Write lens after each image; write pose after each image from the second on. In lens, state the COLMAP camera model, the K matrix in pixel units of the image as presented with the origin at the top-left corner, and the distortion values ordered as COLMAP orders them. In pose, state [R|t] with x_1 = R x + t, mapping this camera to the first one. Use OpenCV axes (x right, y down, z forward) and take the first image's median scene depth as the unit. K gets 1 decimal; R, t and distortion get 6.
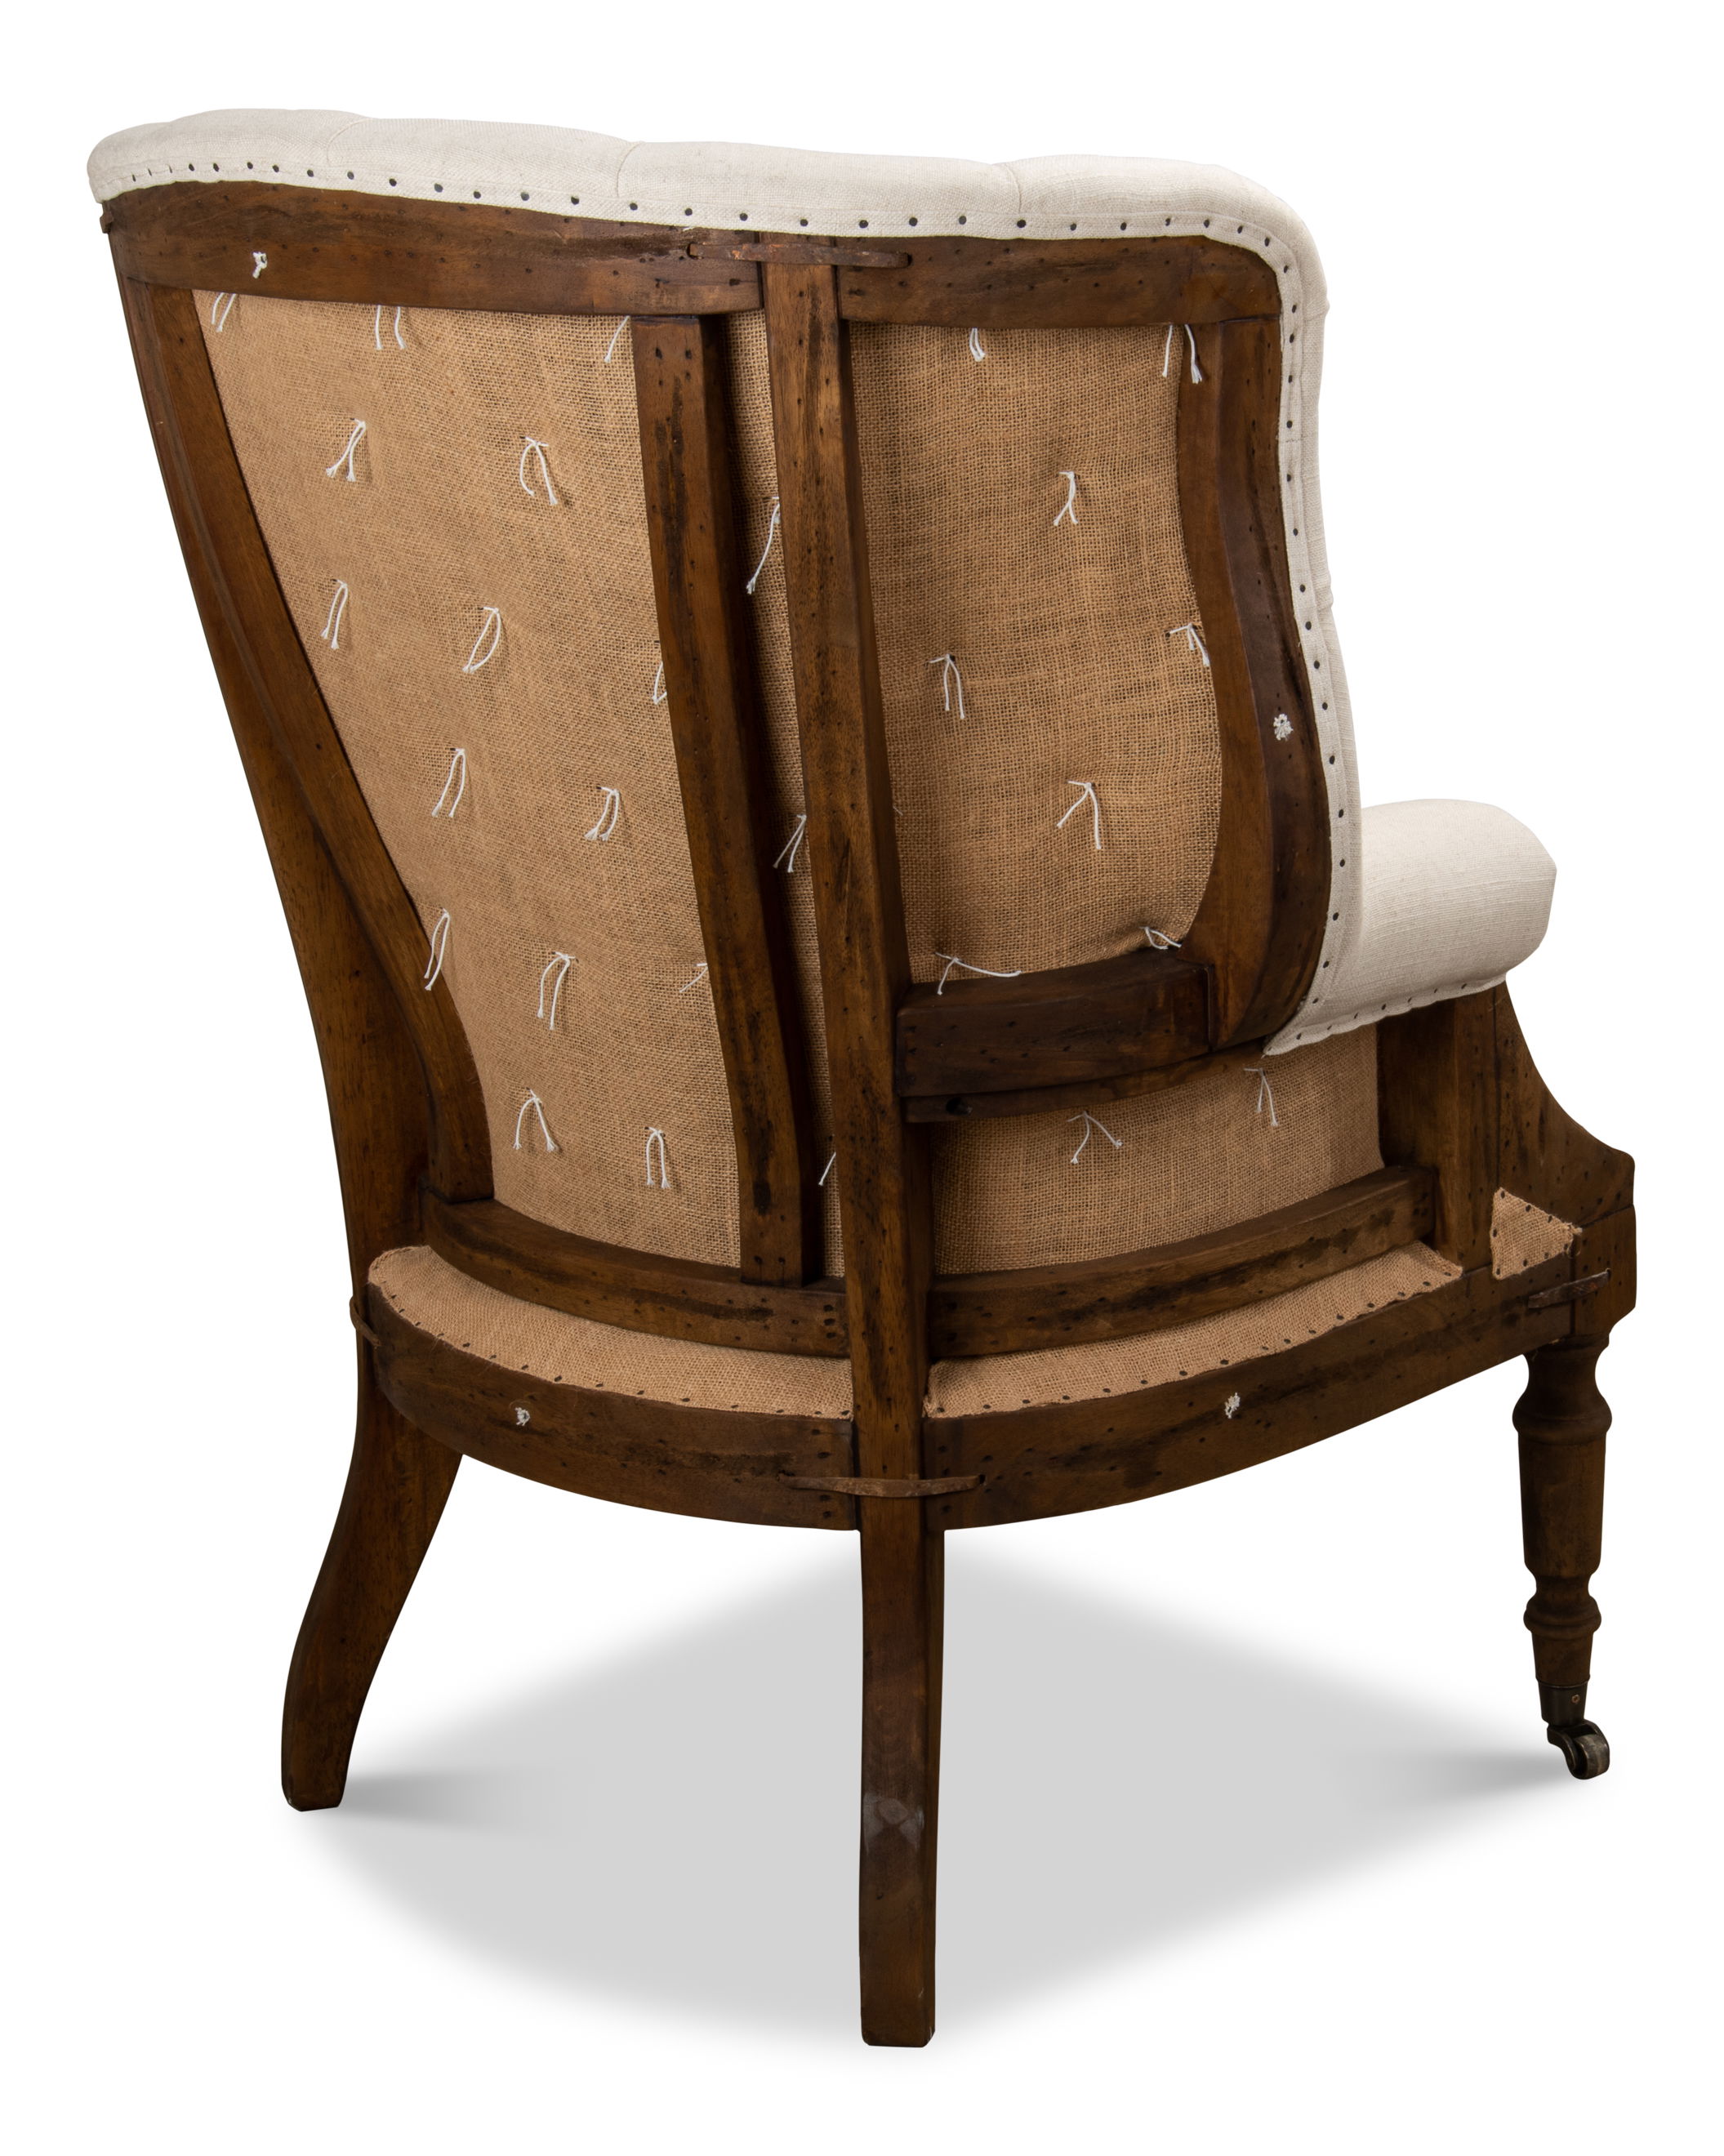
lens RADIAL K [[3189.2, 0, 861.2], [0, 3189.2, 1067.7], [0, 0, 1]] dist [-0.079218, 0.000000]
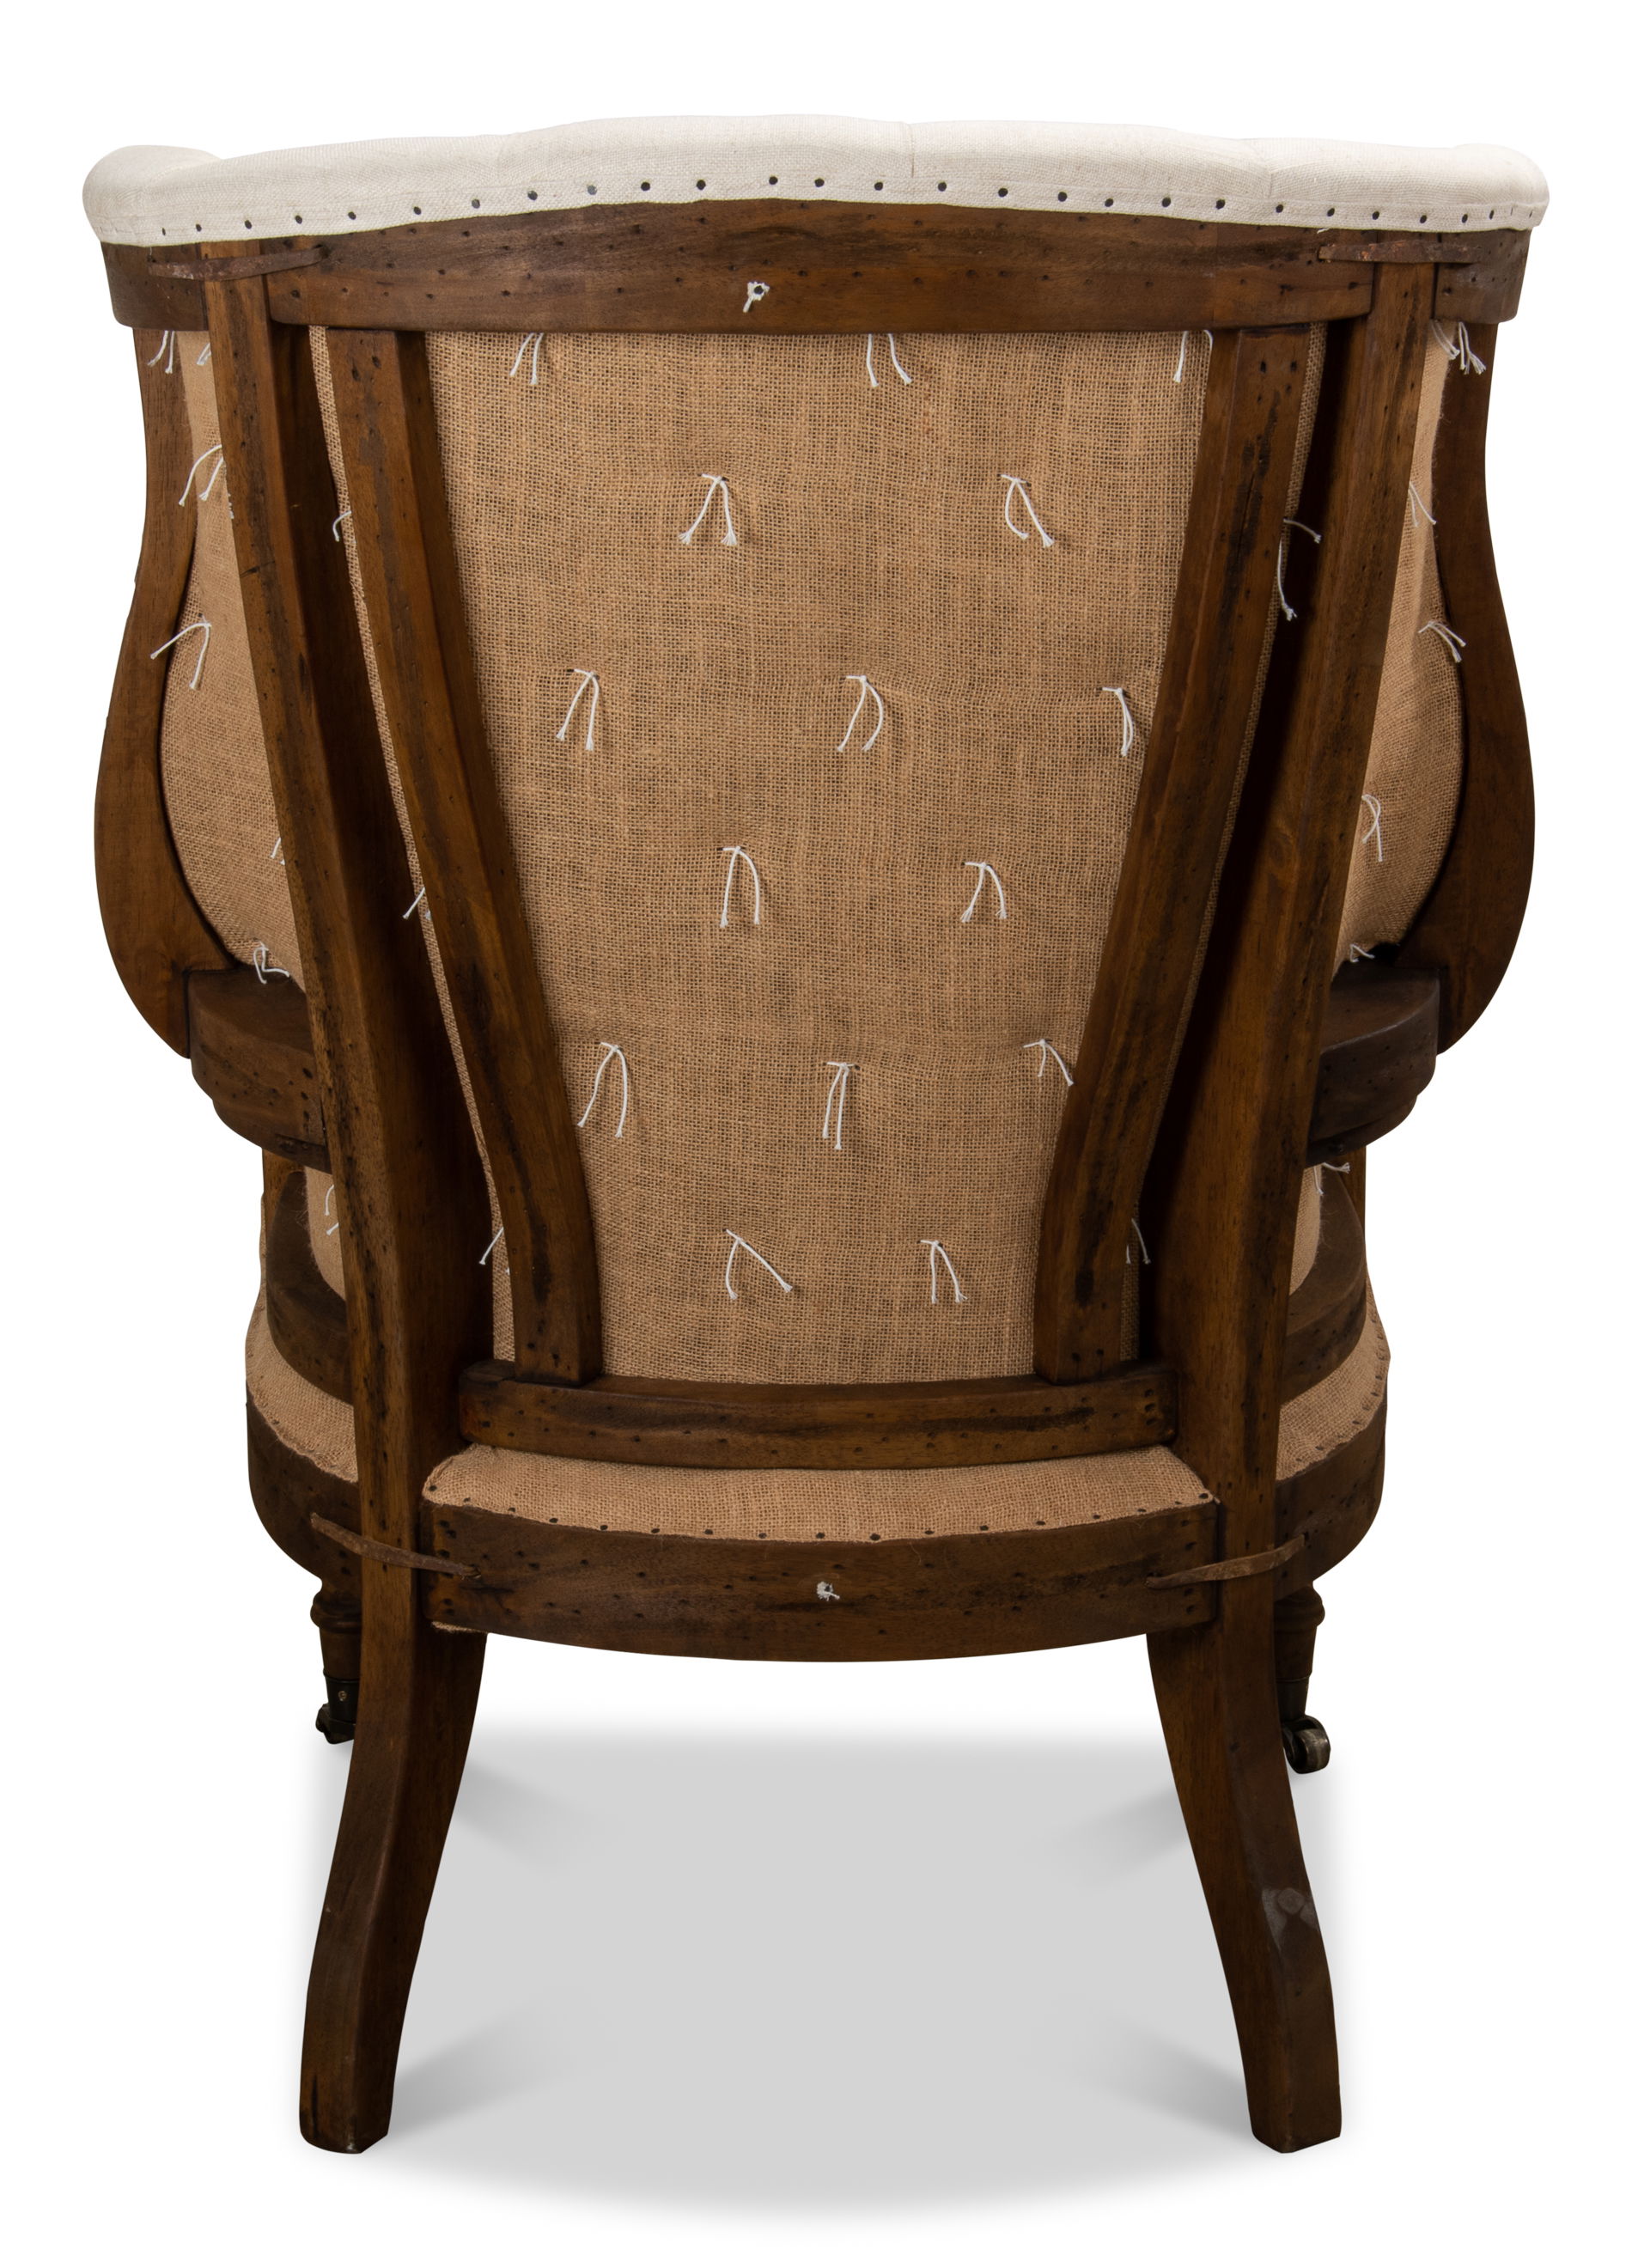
lens RADIAL K [[3518.4, 0, 818.0], [0, 3518.4, 1149.7], [0, 0, 1]] dist [-0.050496, 0.000000]
pose [[0.862856, -0.168644, 0.476486, -0.613987], [0.174195, 0.984162, 0.032881, -0.048537], [-0.474485, 0.054630, 0.878567, 0.149233]]
